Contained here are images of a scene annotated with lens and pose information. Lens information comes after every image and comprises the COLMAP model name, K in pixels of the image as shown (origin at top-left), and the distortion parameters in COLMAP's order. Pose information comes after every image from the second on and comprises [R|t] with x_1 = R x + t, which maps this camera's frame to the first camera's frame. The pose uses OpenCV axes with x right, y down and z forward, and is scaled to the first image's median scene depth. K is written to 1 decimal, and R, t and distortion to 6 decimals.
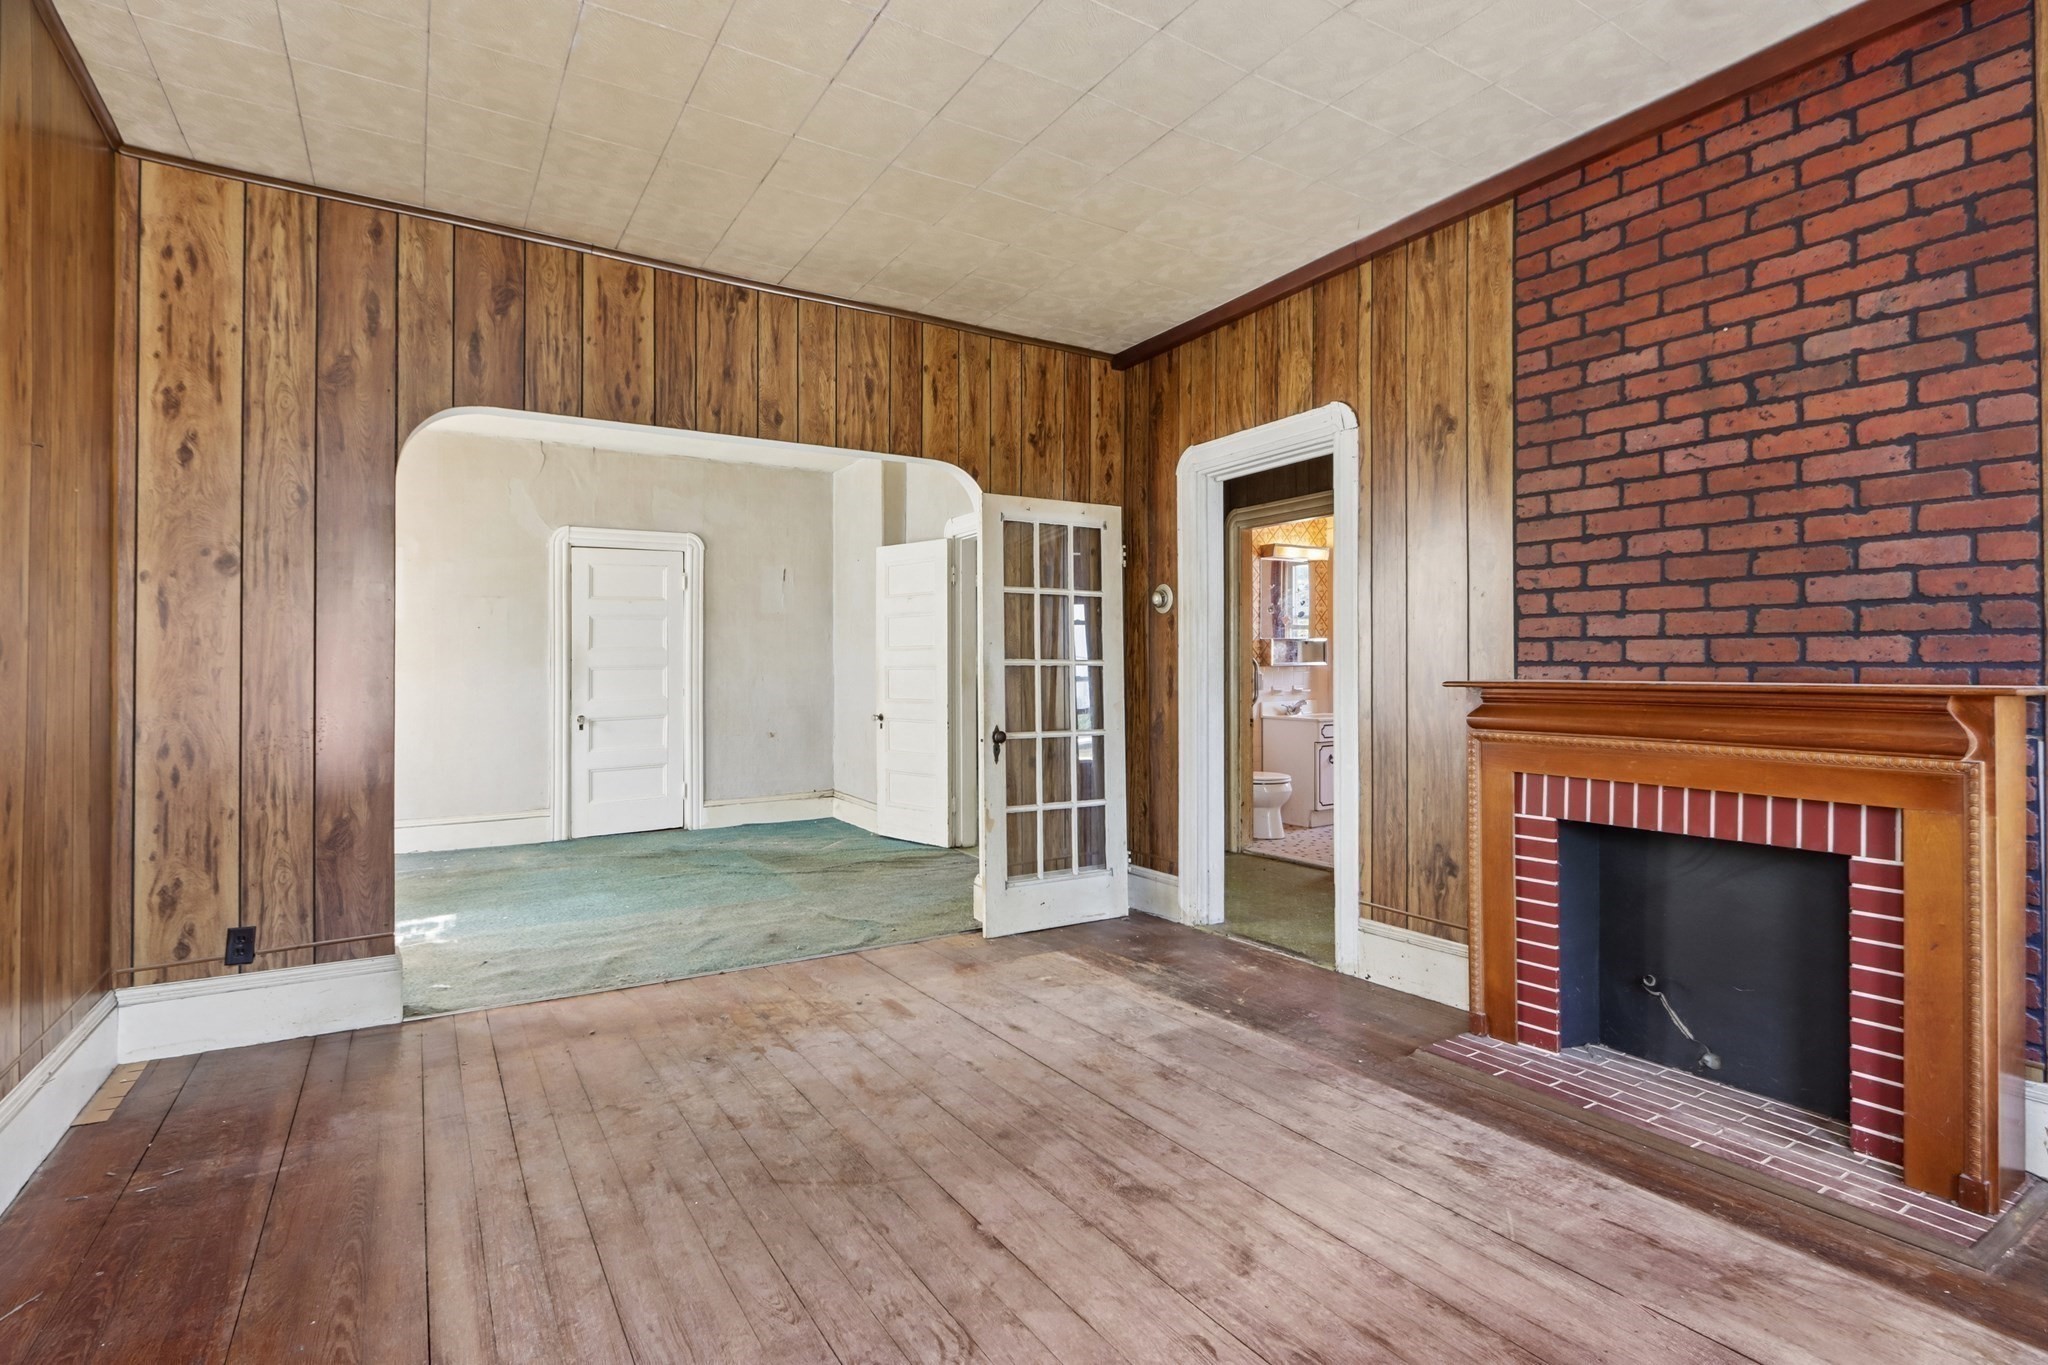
lens RADIAL K [[1007.0, 0, 1059.4], [0, 1007.0, 655.5], [0, 0, 1]] dist [-0.016333, 0.000649]
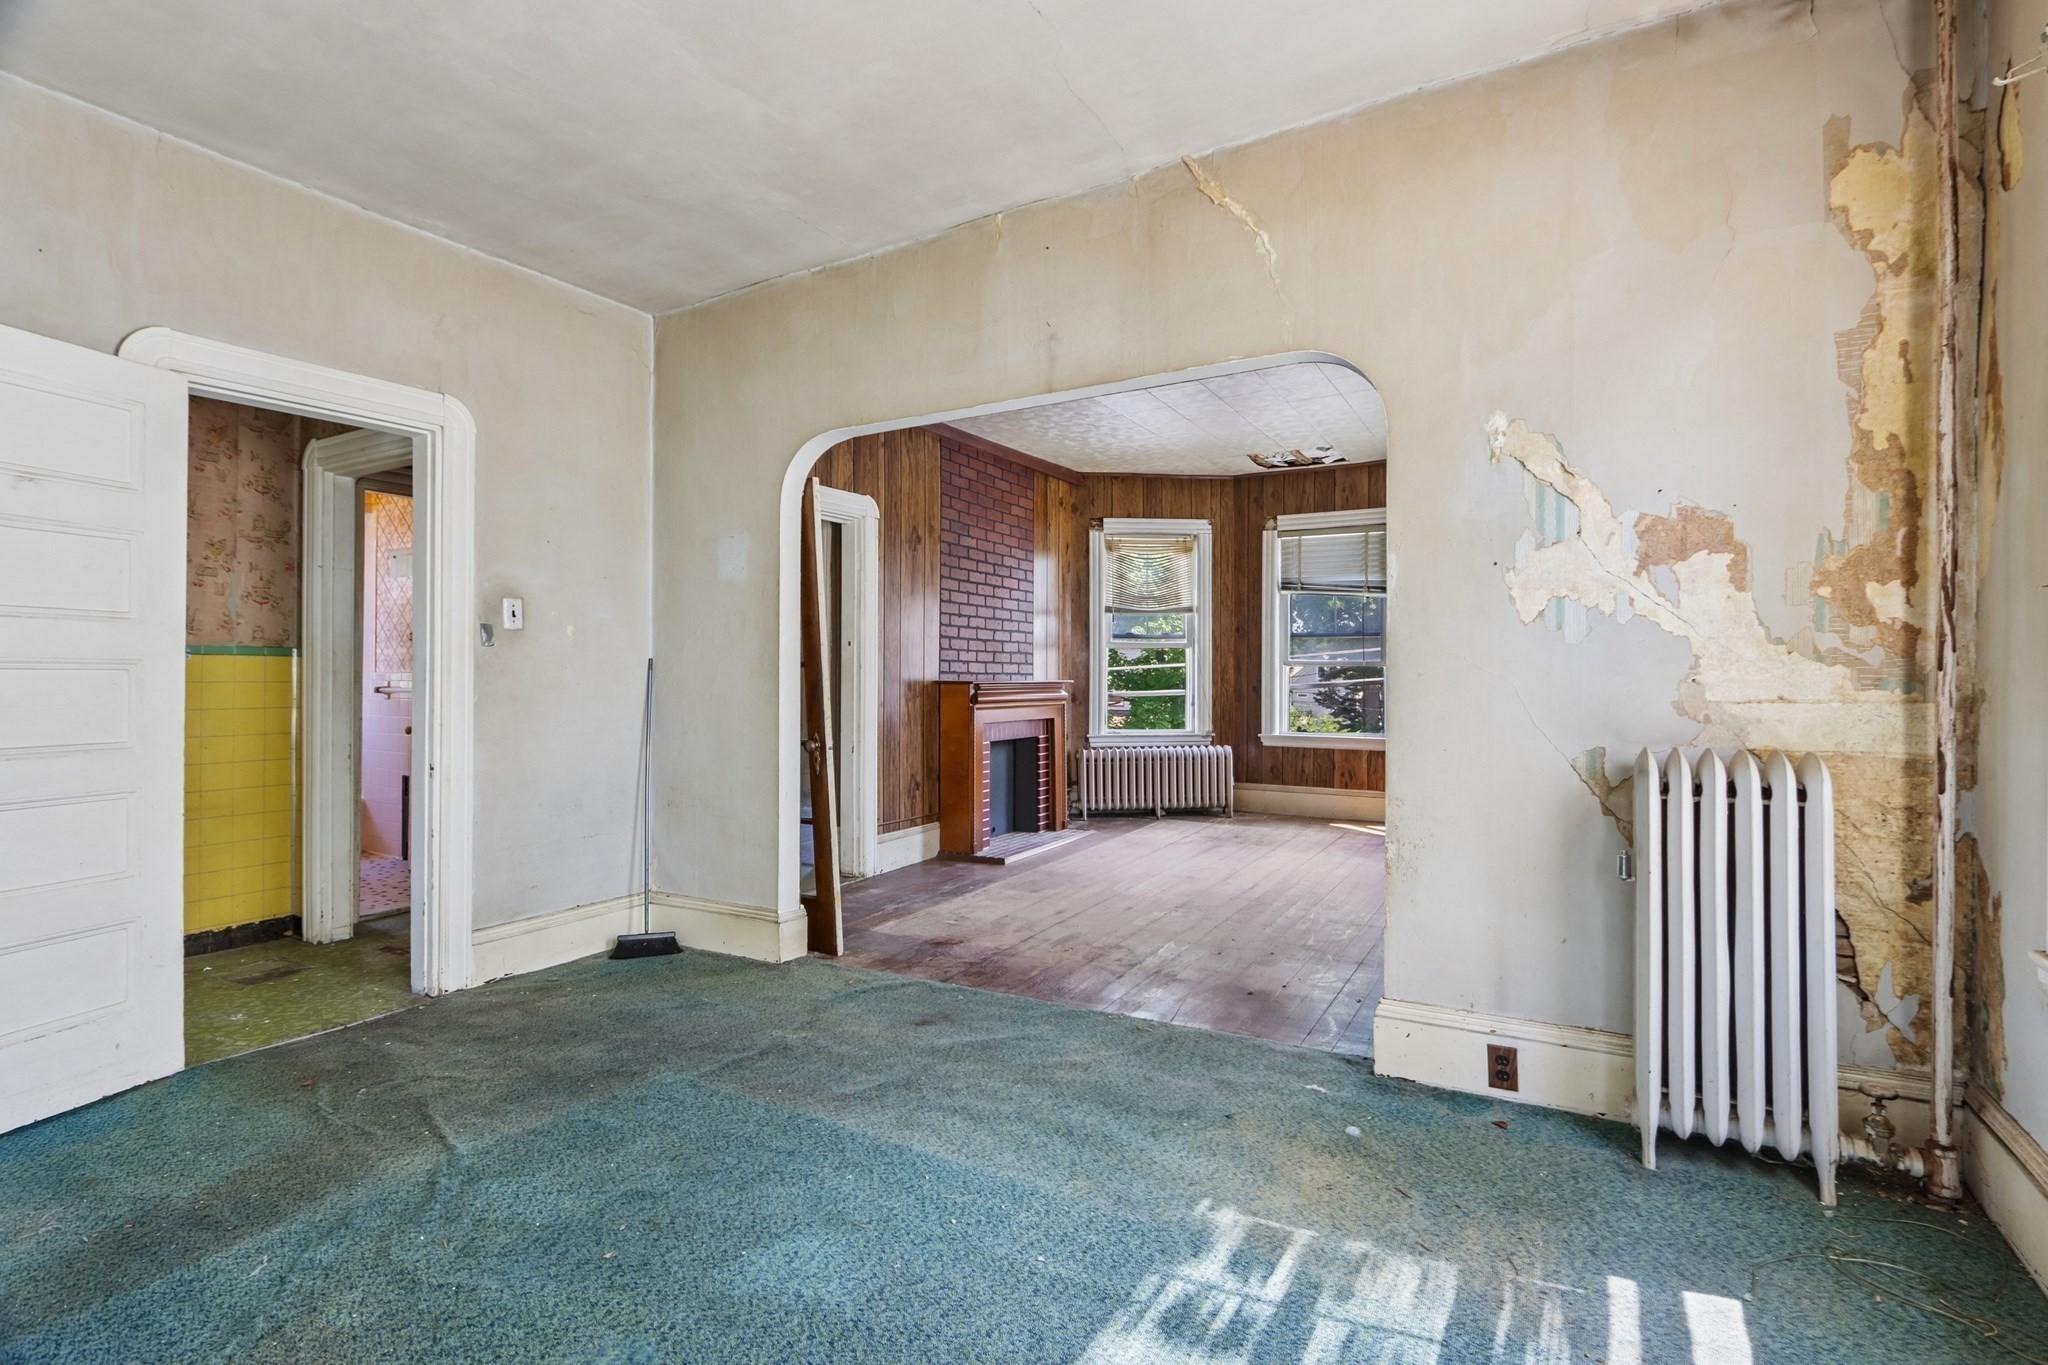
lens RADIAL K [[954.8, 0, 1007.9], [0, 954.8, 667.1], [0, 0, 1]] dist [-0.014666, 0.001171]
pose [[-0.444400, 0.018429, 0.895639, -1.298469], [-0.006257, 0.999700, -0.023675, 0.041664], [-0.895807, -0.016125, -0.444152, 1.726221]]
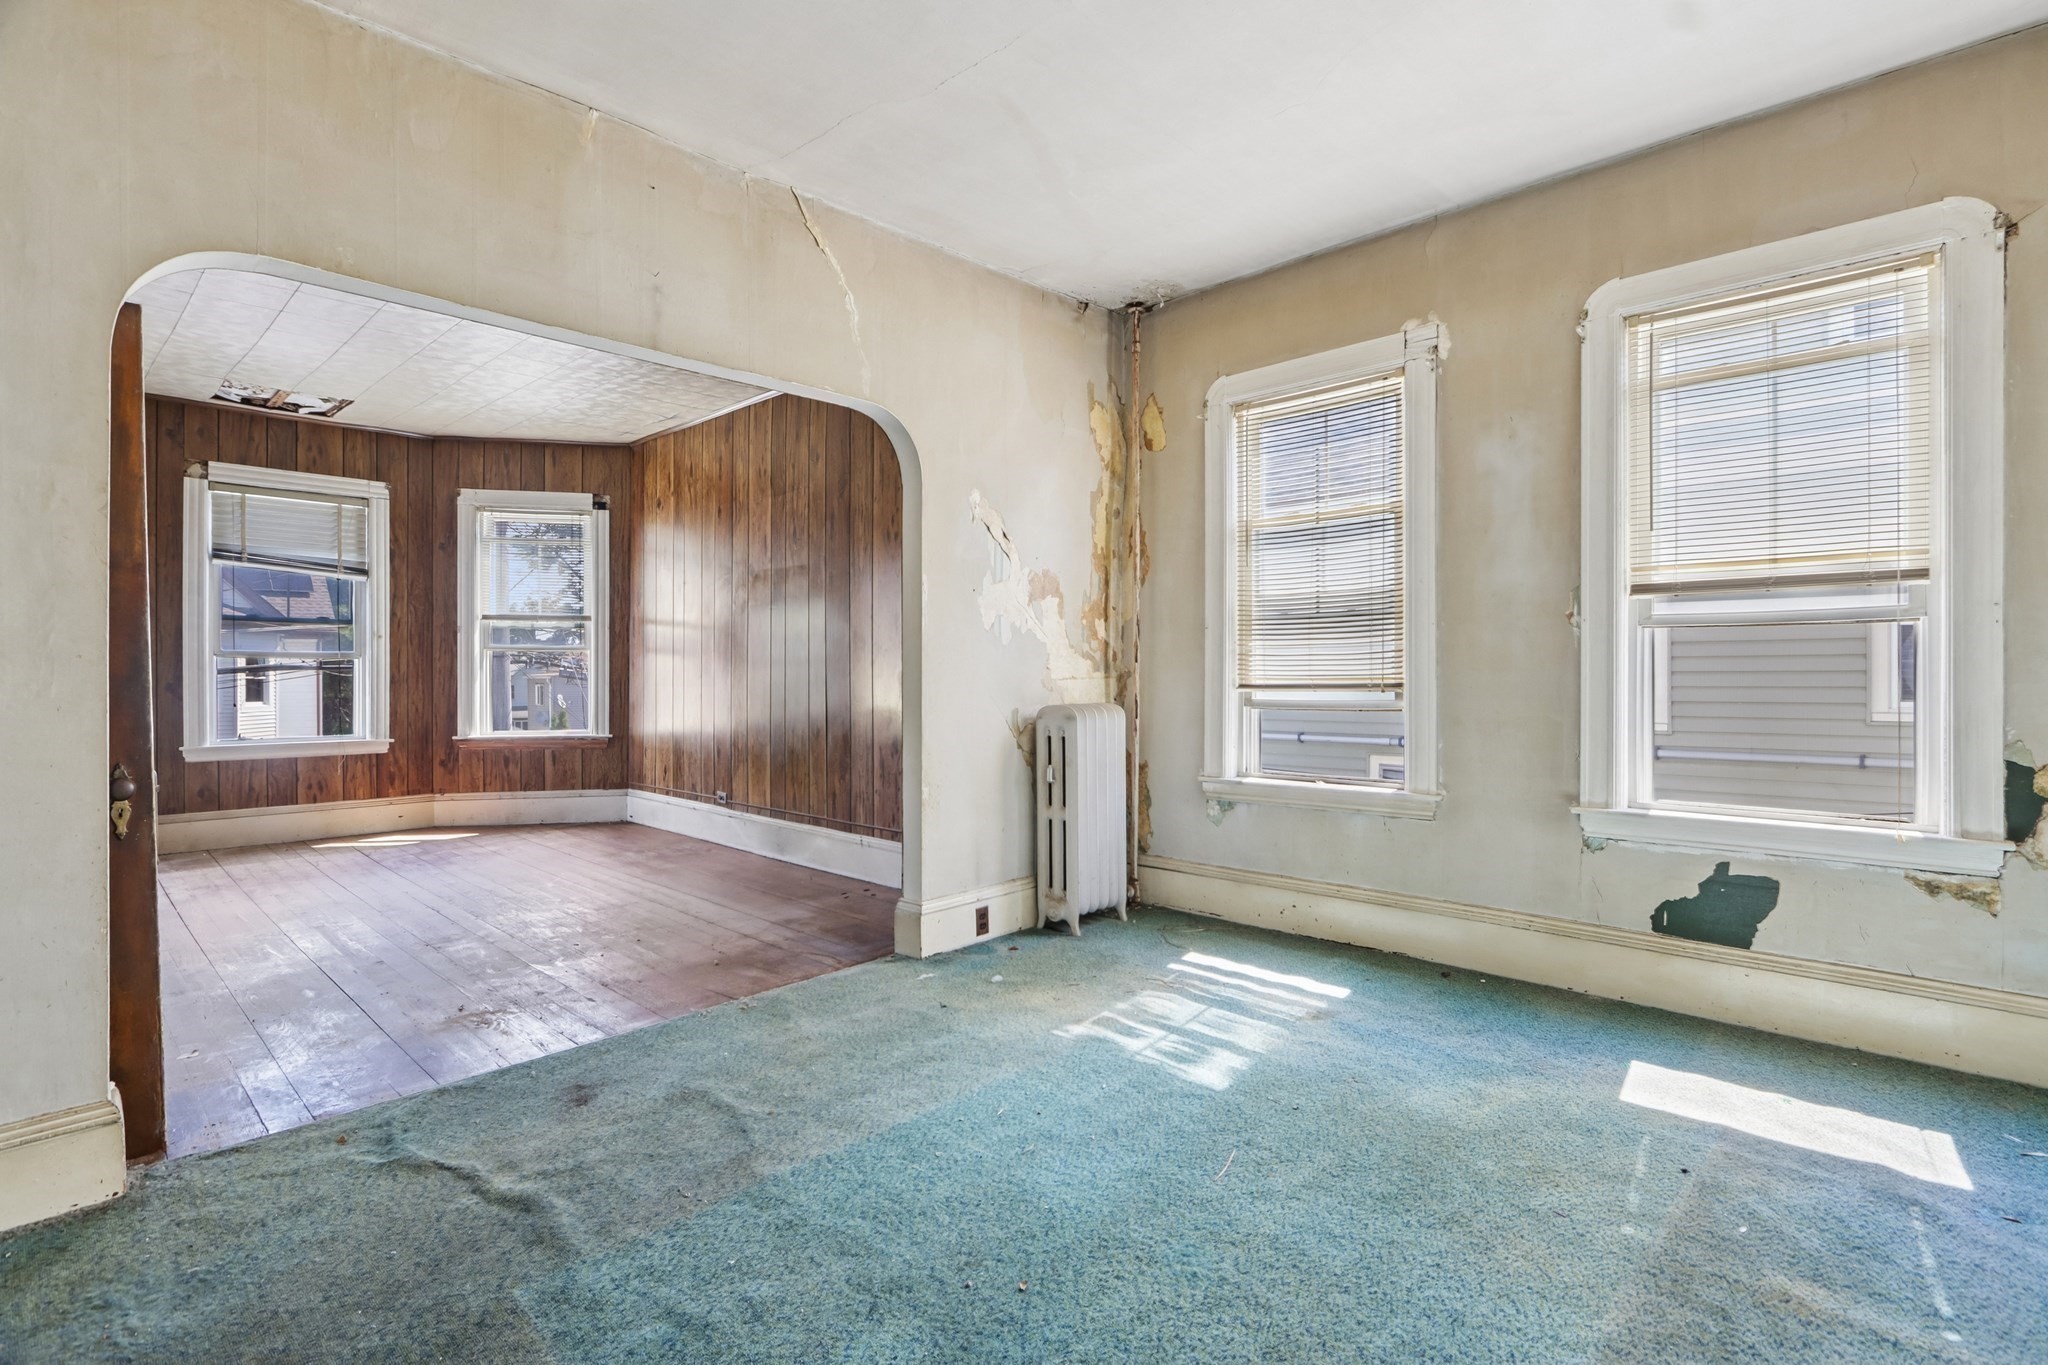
lens RADIAL K [[975.5, 0, 1014.2], [0, 975.5, 668.4], [0, 0, 1]] dist [-0.014692, 0.000439]
pose [[-0.974906, 0.013296, -0.222220, -0.559844], [0.016459, 0.999788, -0.012385, 0.048352], [0.222008, -0.015732, -0.974918, 2.207744]]
